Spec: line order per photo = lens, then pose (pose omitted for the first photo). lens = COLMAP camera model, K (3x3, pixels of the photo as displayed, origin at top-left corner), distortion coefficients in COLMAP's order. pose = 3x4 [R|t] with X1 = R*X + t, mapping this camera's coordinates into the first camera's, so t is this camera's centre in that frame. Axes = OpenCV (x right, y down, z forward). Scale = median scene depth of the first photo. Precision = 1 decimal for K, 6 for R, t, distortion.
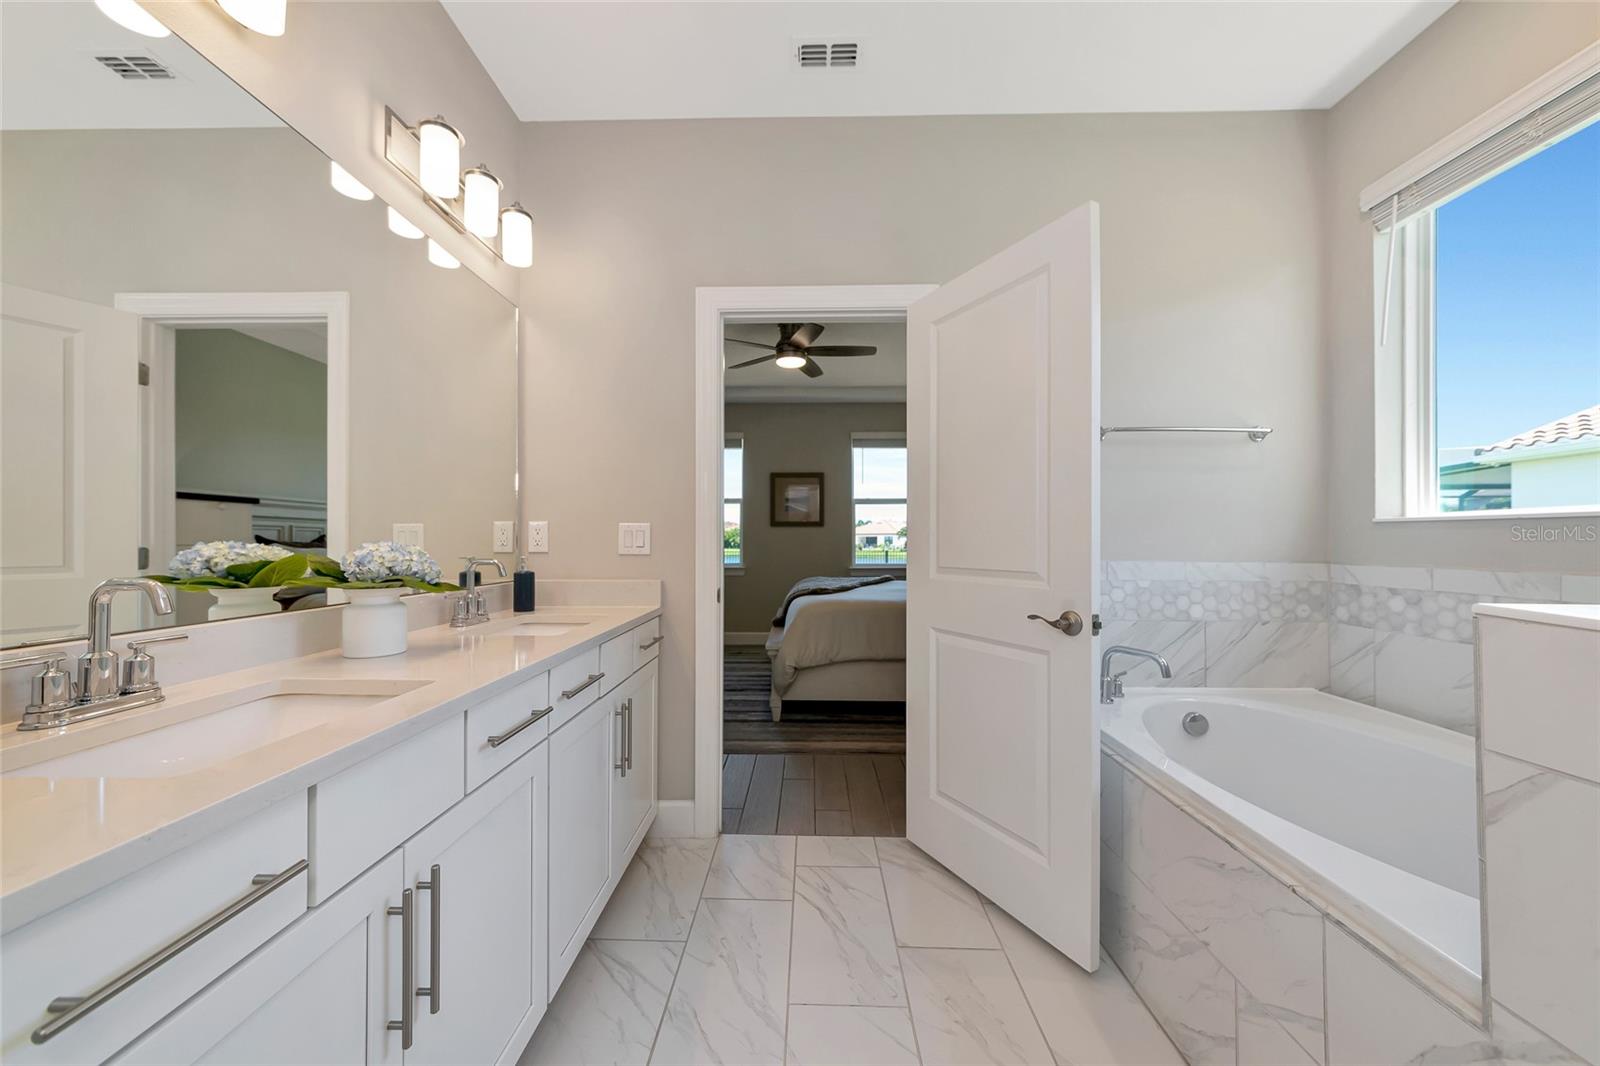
lens RADIAL K [[556.5, 0, 798.6], [0, 556.5, 539.6], [0, 0, 1]] dist [0.000377, -0.000045]
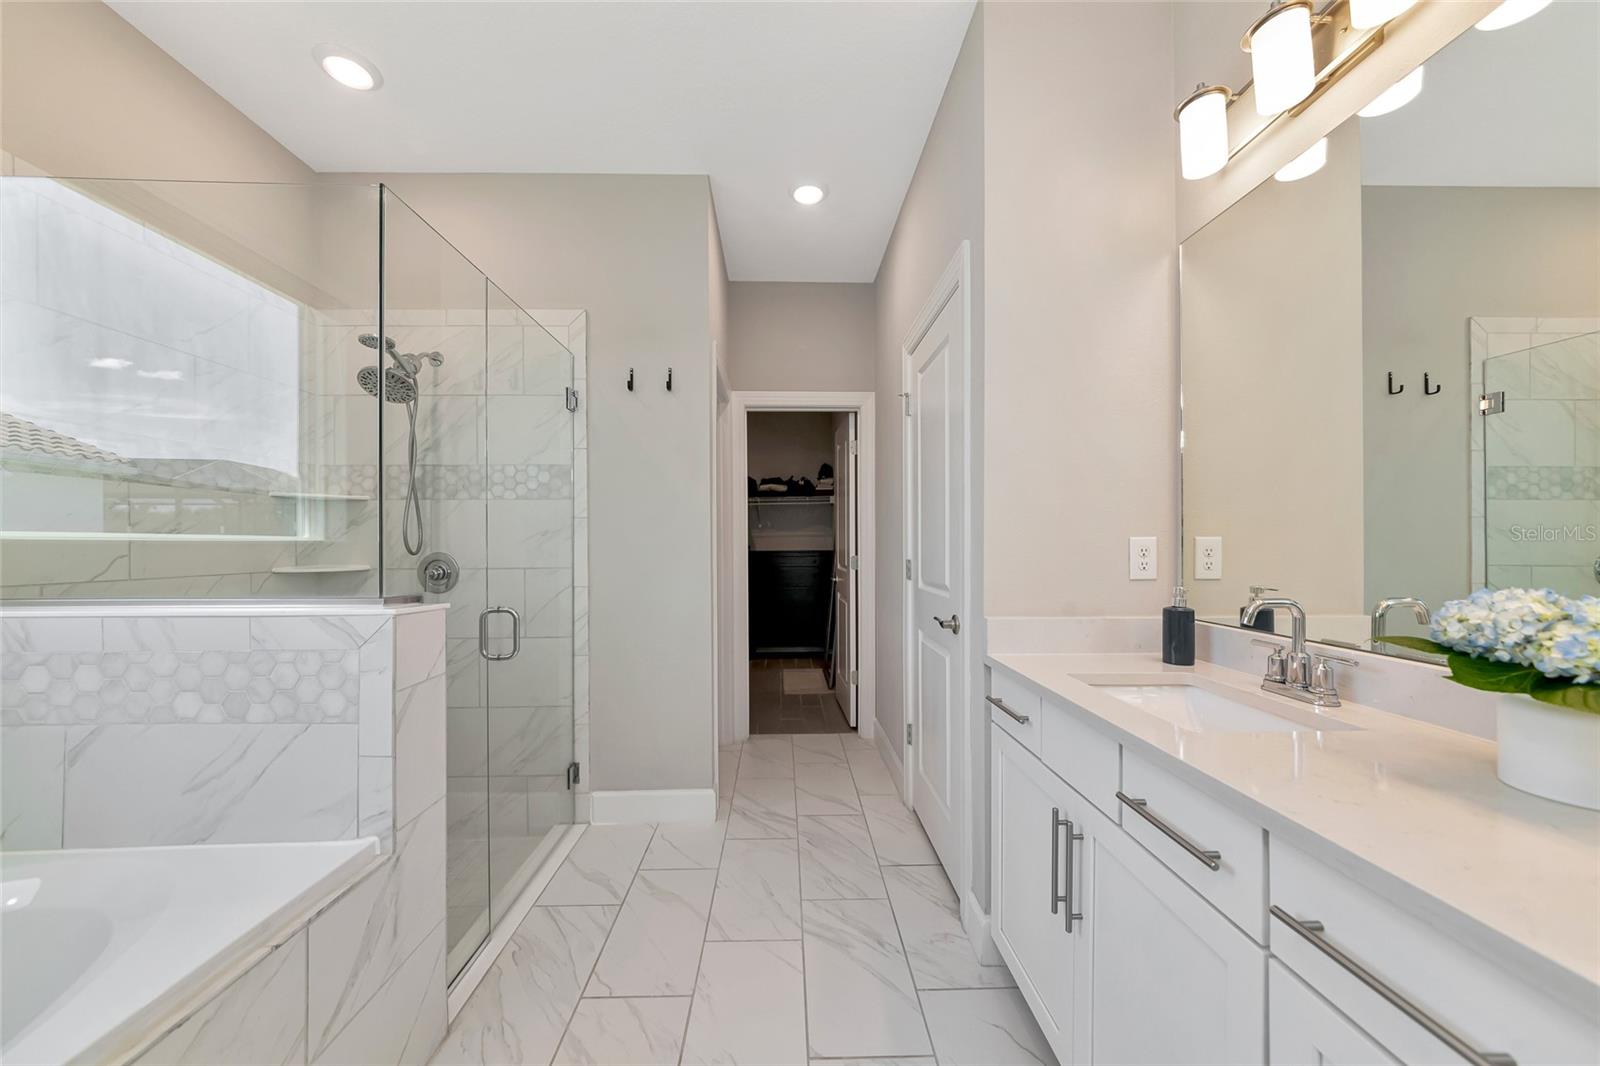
lens RADIAL K [[556.5, 0, 792.8], [0, 556.5, 536.2], [0, 0, 1]] dist [0.000377, -0.000045]
pose [[-0.999446, 0.008162, -0.032262, 0.054053], [0.008436, 0.999930, -0.008345, -0.038475], [0.032191, -0.008613, -0.999445, 1.931780]]
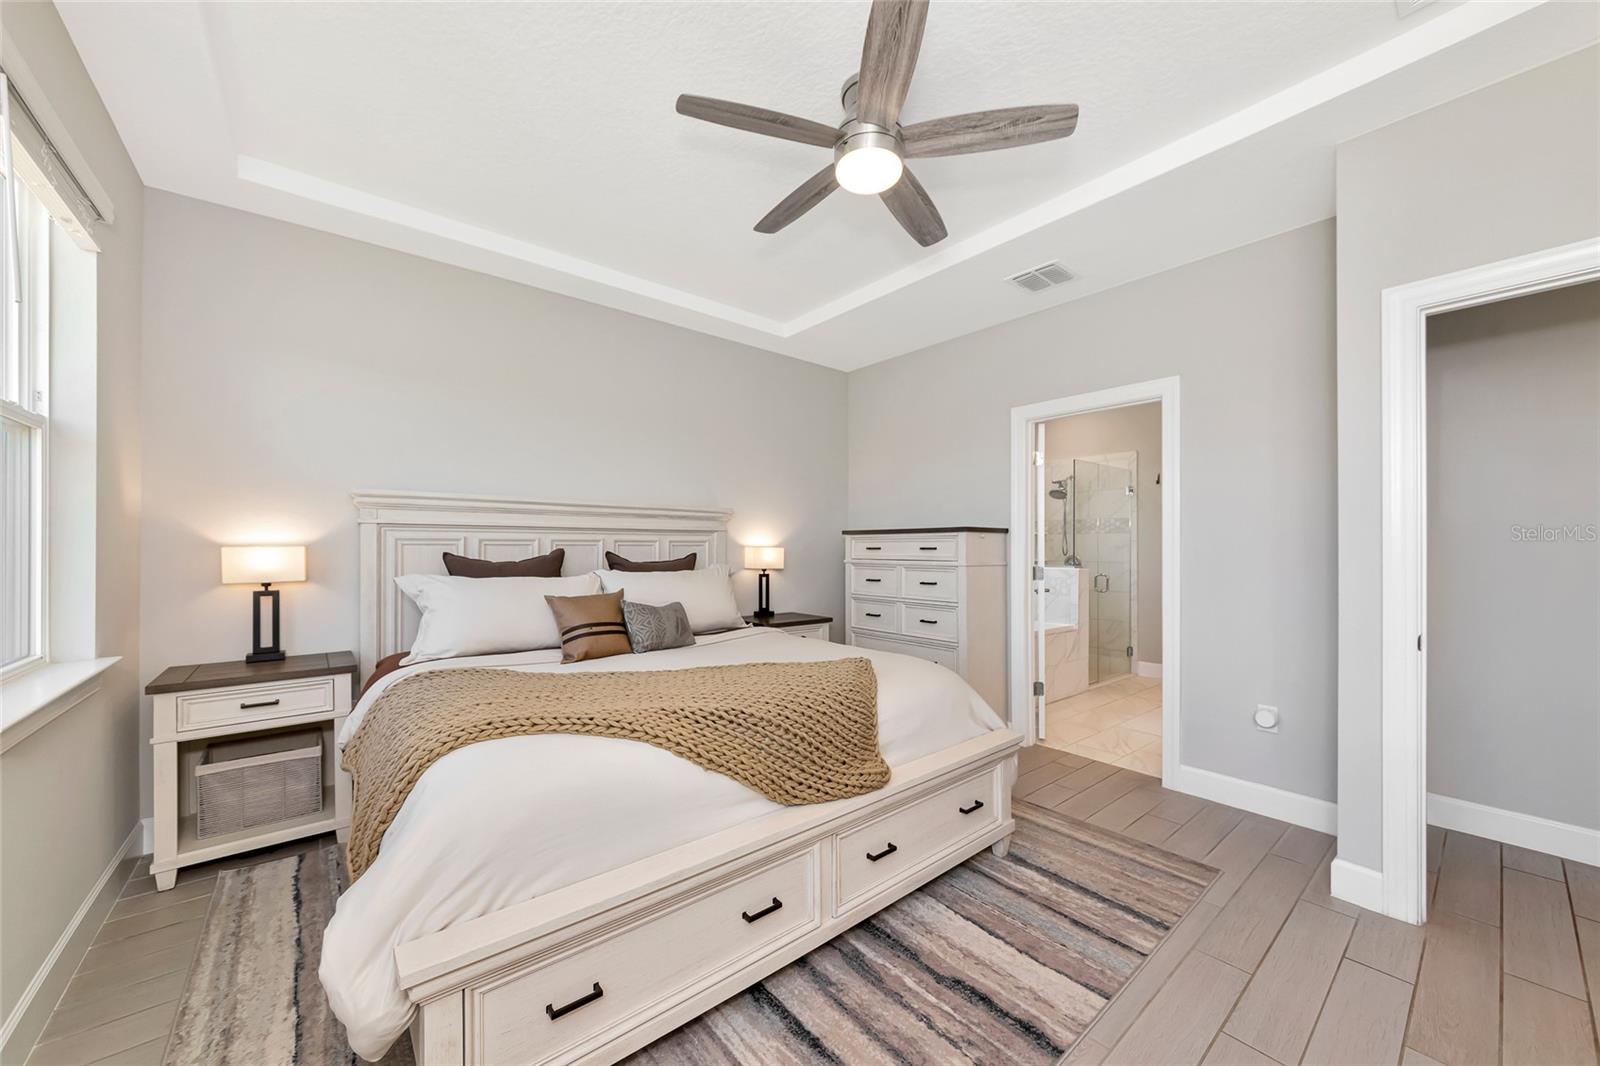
lens RADIAL K [[589.3, 0, 804.1], [0, 589.3, 543.7], [0, 0, 1]] dist [-0.000640, -0.000368]
pose [[-0.647484, 0.001565, 0.762077, -0.652879], [-0.006426, 0.999951, -0.007514, -0.043613], [-0.762052, -0.009762, -0.647442, 3.748917]]
